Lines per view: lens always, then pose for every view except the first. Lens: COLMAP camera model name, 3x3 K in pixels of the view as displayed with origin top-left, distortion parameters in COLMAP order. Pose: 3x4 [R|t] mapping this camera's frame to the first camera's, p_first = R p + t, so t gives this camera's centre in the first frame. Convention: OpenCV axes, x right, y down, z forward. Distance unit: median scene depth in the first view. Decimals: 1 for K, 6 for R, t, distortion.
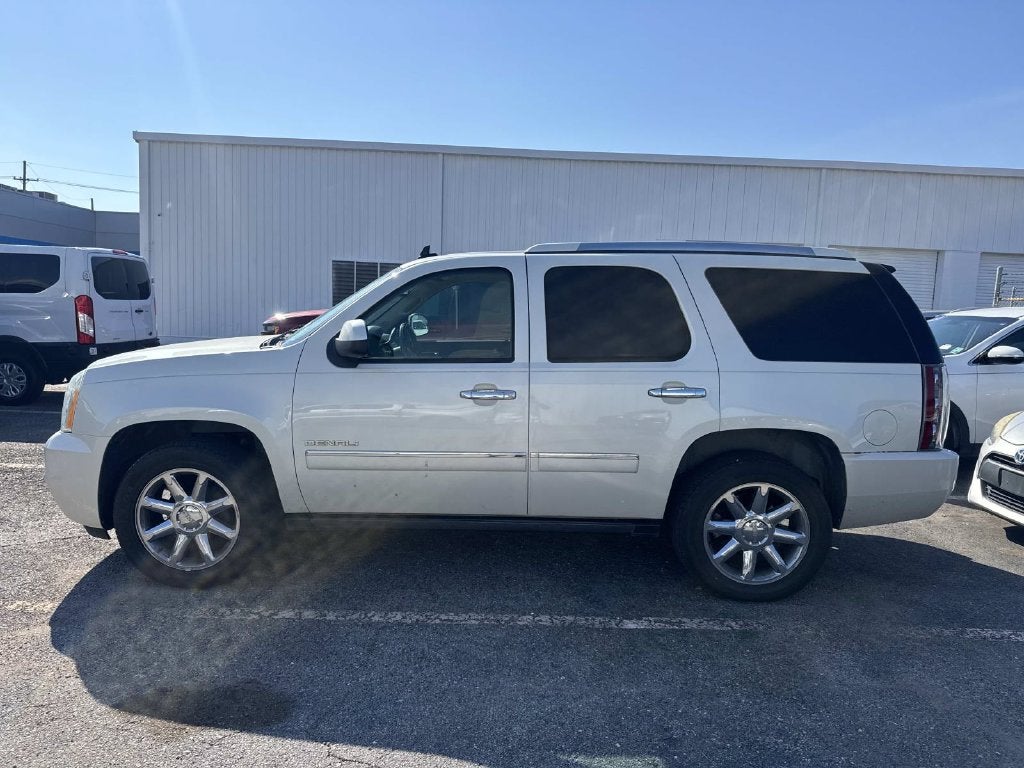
lens RADIAL K [[771.5, 0, 447.1], [0, 771.5, 412.9], [0, 0, 1]] dist [0.054466, -0.003252]
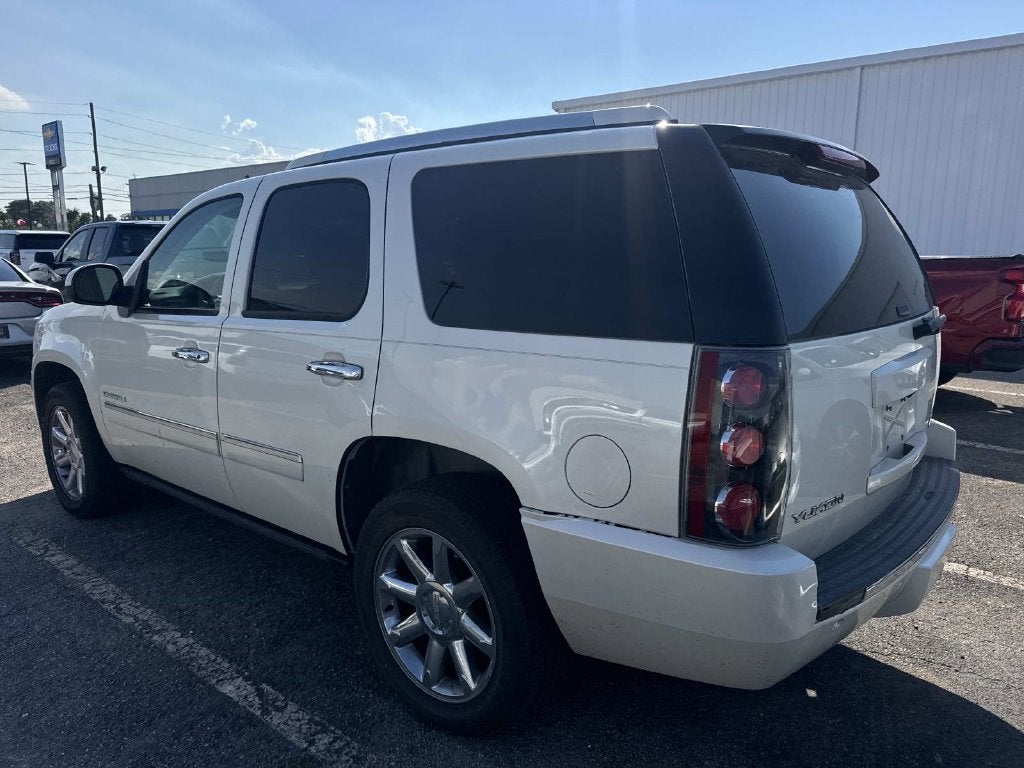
lens RADIAL K [[727.4, 0, 506.7], [0, 727.4, 386.4], [0, 0, 1]] dist [0.005021, 0.001348]
pose [[0.759733, 0.086379, -0.644472, 0.800896], [-0.068220, 0.996256, 0.053108, -0.054529], [0.646647, 0.003618, 0.762781, 0.620050]]
